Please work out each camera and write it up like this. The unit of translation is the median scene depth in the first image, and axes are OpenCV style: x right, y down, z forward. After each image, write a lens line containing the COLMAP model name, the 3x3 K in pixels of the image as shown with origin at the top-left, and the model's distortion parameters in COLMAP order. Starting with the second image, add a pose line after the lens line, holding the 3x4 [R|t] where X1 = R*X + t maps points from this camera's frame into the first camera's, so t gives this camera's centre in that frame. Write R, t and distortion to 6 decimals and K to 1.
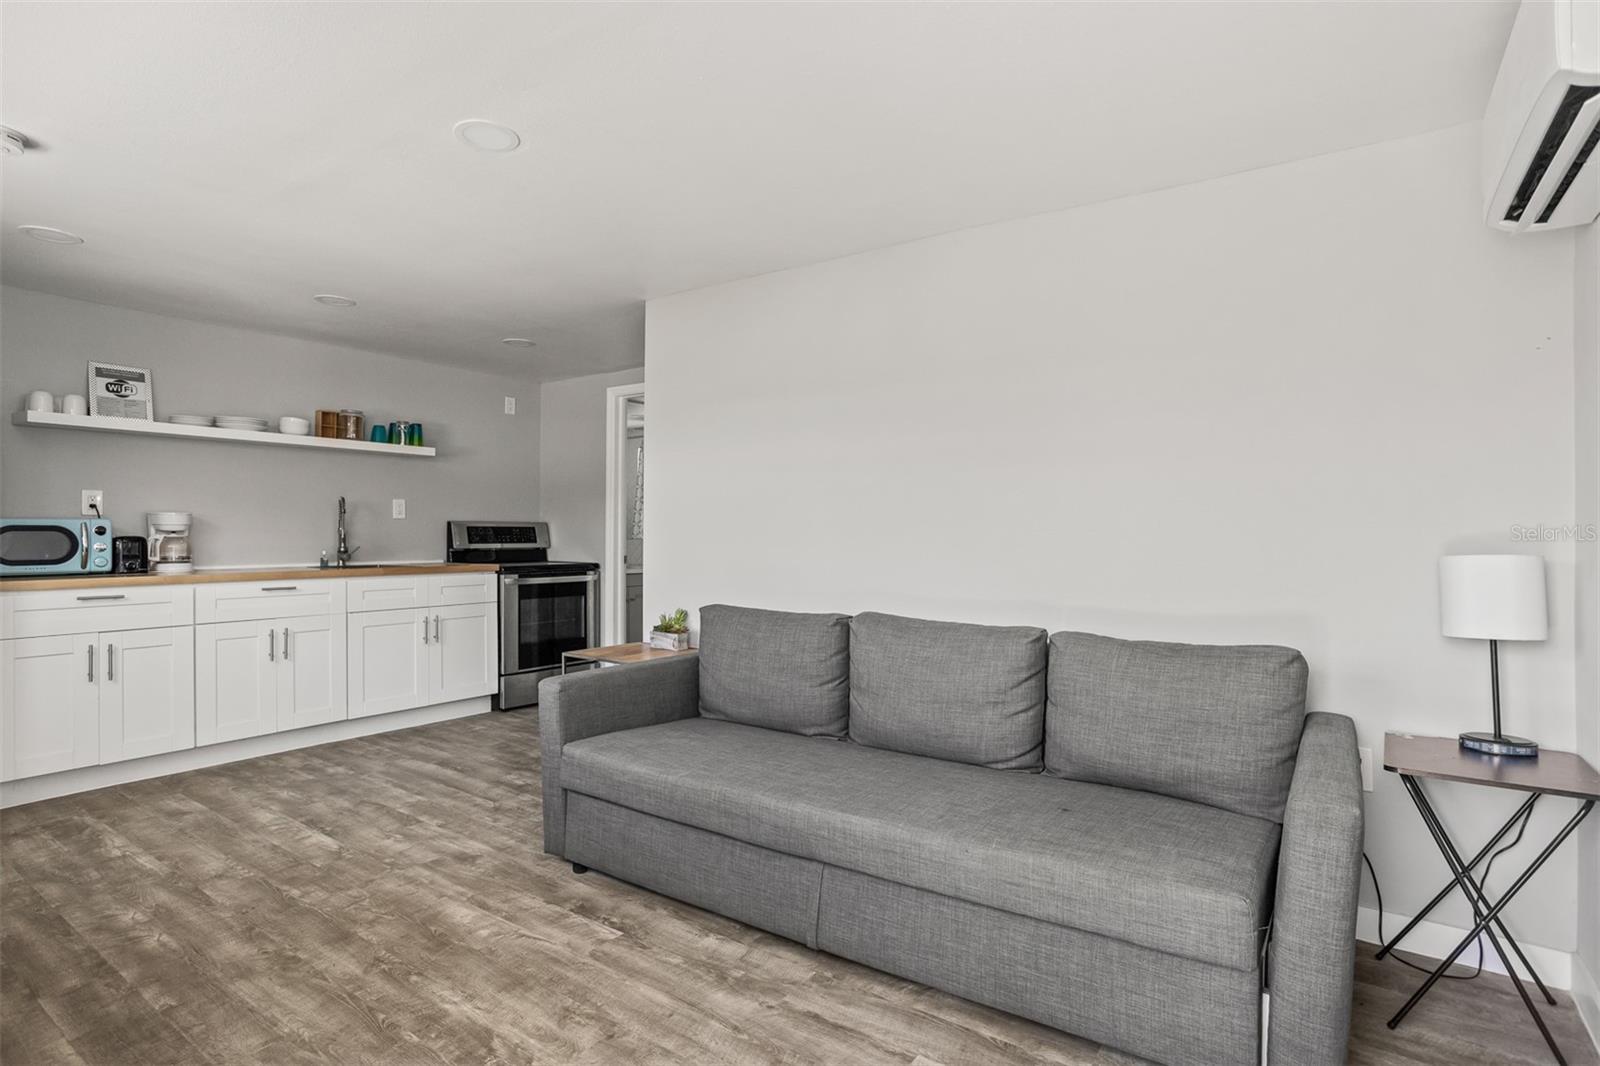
lens RADIAL K [[884.9, 0, 800.0], [0, 884.9, 533.0], [0, 0, 1]] dist [-0.056211, 0.051769]
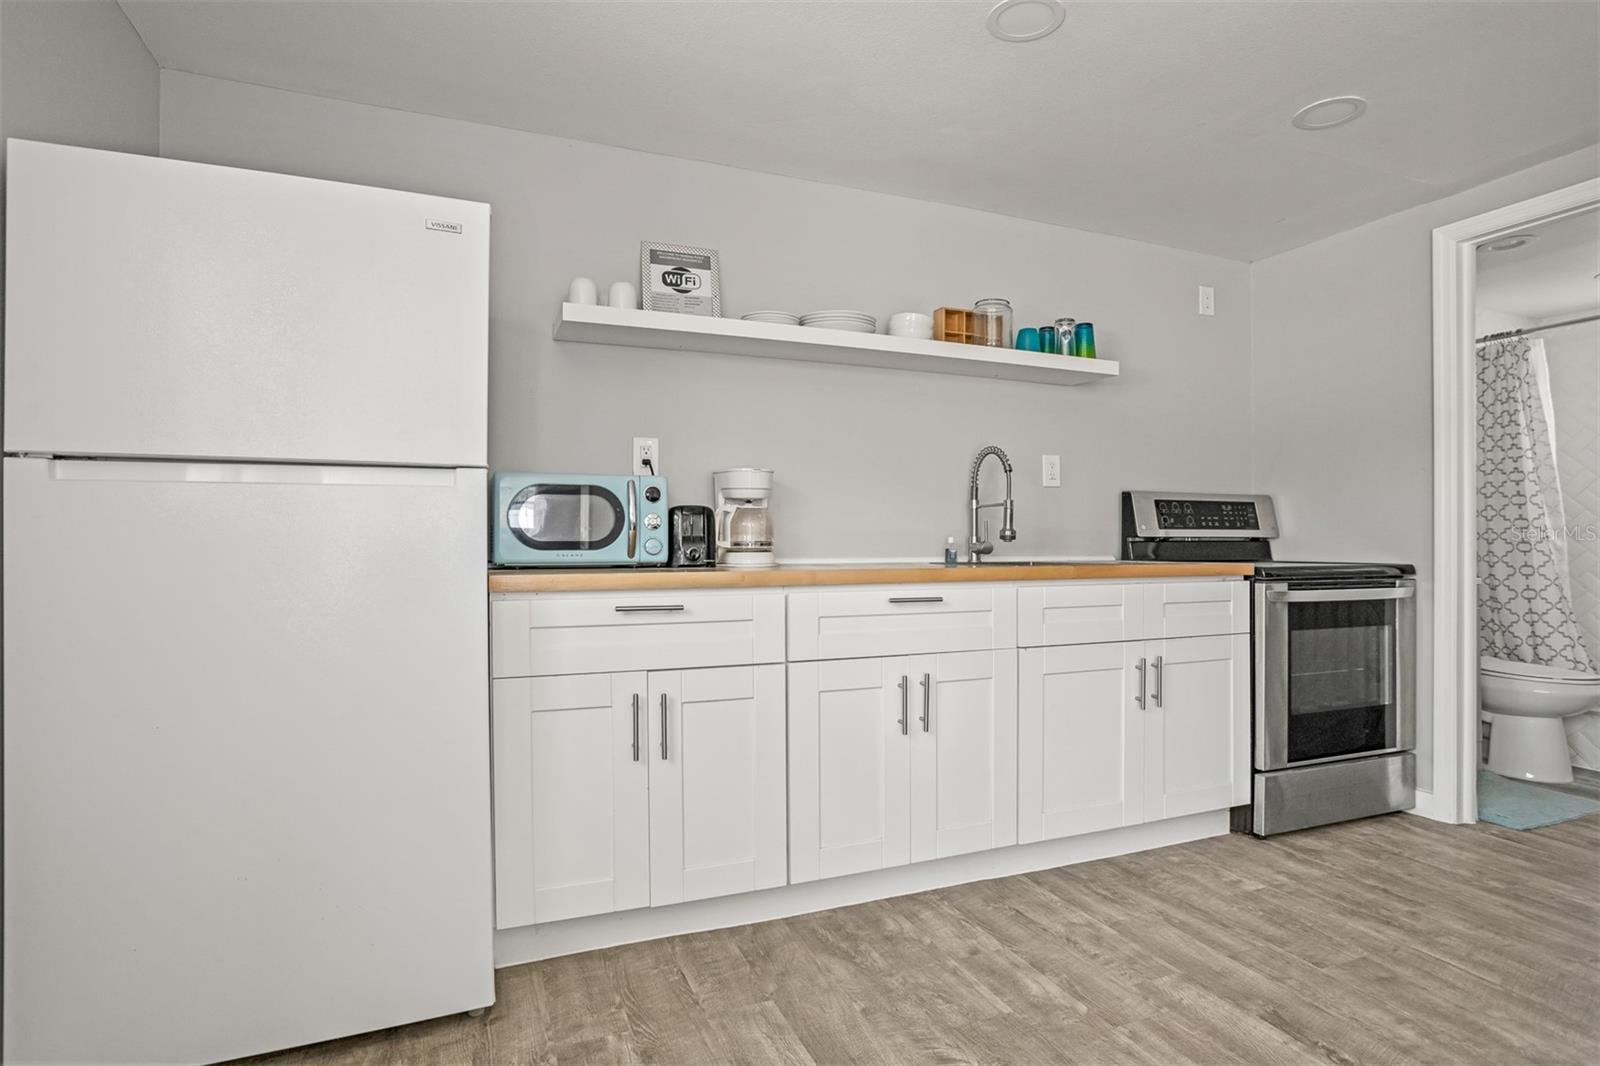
lens RADIAL K [[870.8, 0, 800.0], [0, 870.8, 533.0], [0, 0, 1]] dist [0.000625, -0.000048]
pose [[0.862125, -0.006665, -0.506652, -0.378646], [0.001185, 0.999937, -0.011139, 0.028082], [0.506694, 0.009003, 0.862079, 0.491950]]
